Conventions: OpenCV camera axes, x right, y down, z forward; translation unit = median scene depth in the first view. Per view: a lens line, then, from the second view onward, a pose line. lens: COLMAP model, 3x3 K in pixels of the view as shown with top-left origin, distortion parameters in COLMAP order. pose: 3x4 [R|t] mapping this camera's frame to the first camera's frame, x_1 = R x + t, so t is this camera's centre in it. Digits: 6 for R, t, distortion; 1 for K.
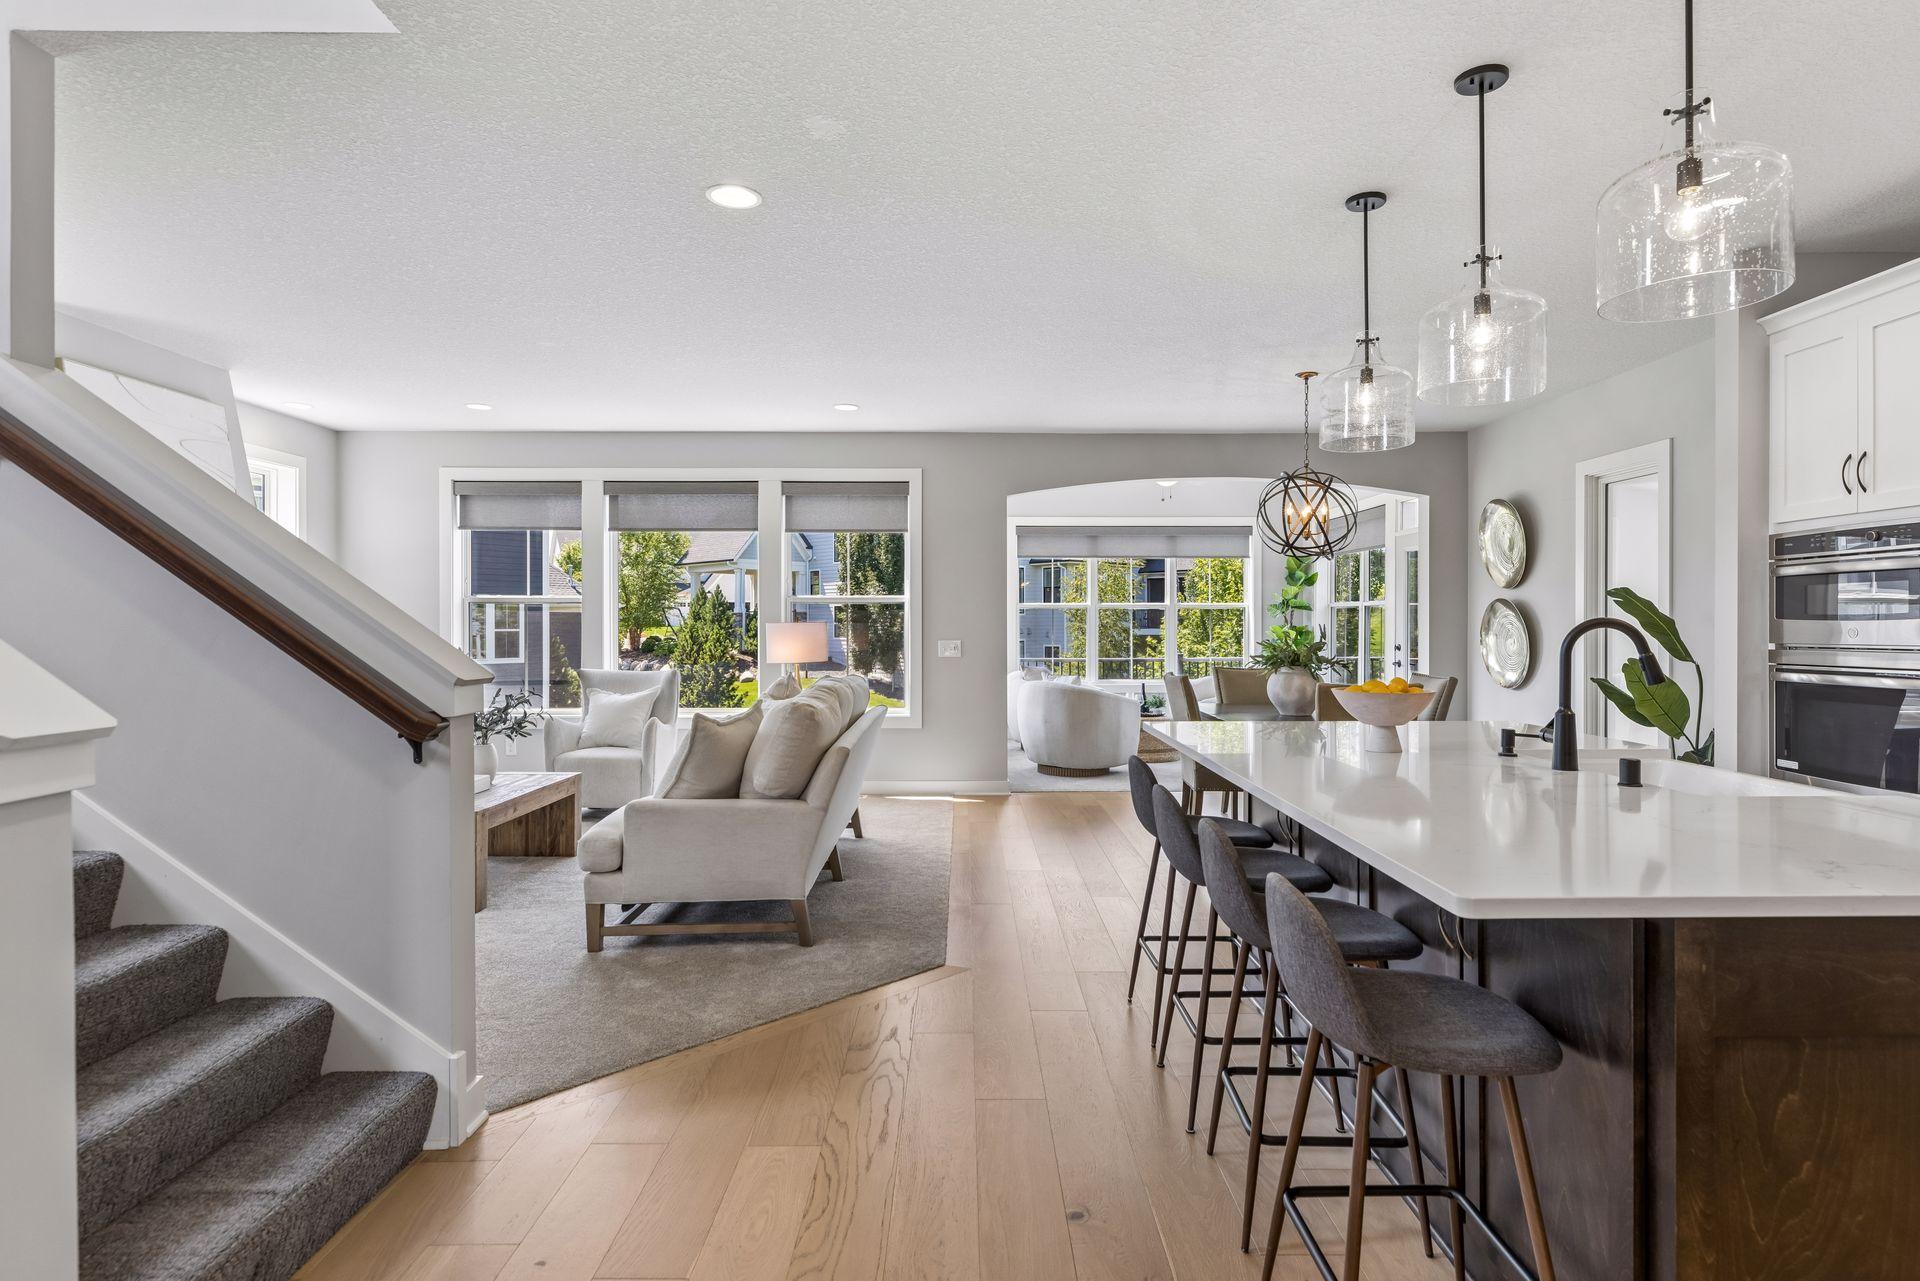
lens RADIAL K [[1017.4, 0, 958.5], [0, 1017.4, 617.1], [0, 0, 1]] dist [0.003388, 0.000860]
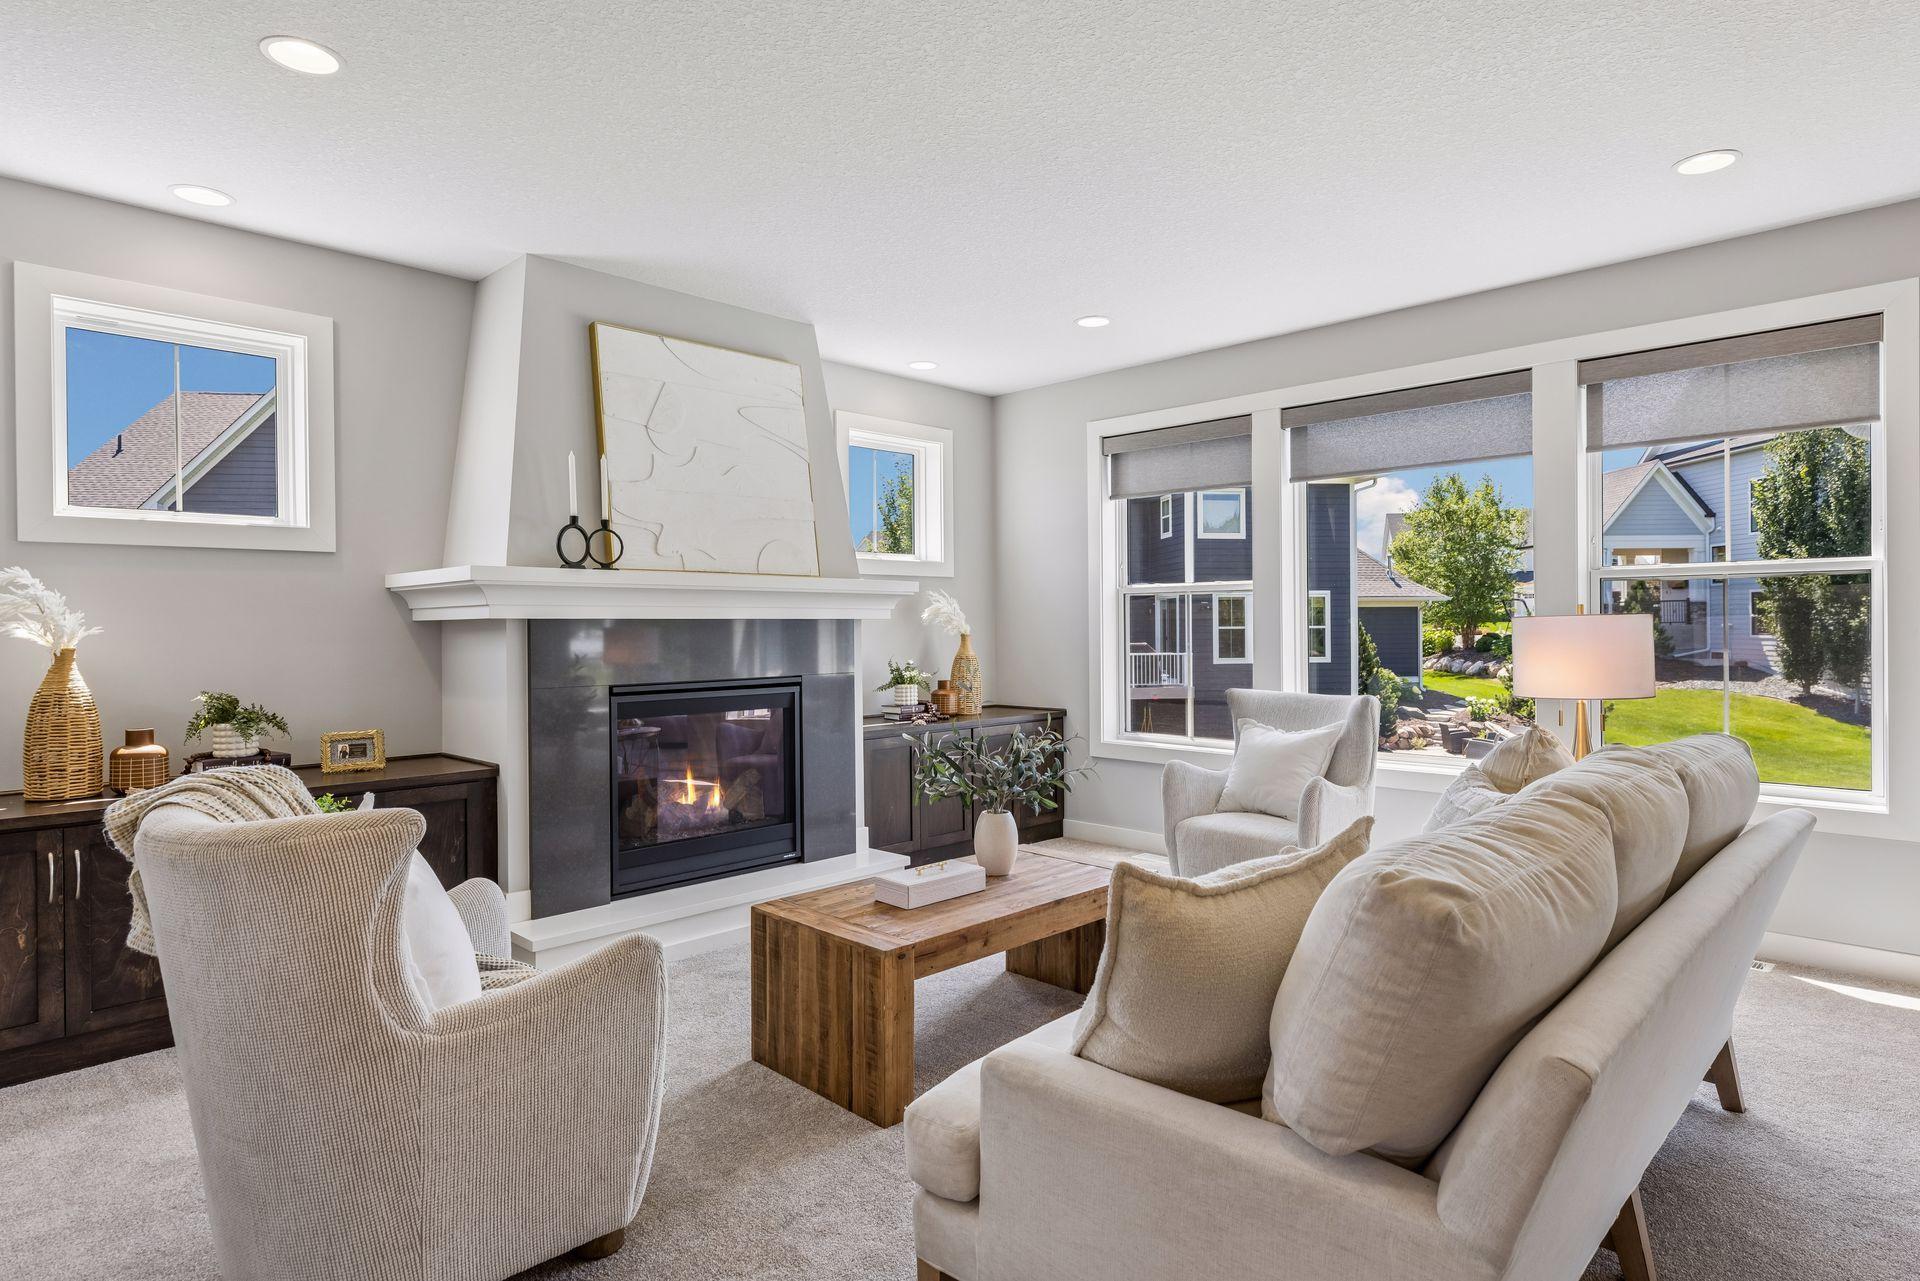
lens RADIAL K [[1032.0, 0, 983.6], [0, 1032.0, 628.4], [0, 0, 1]] dist [-0.000664, 0.001073]
pose [[0.720032, -0.003699, -0.693931, -0.017559], [0.014188, 0.999855, 0.009392, 0.002809], [0.693796, -0.016608, 0.719980, 0.372725]]
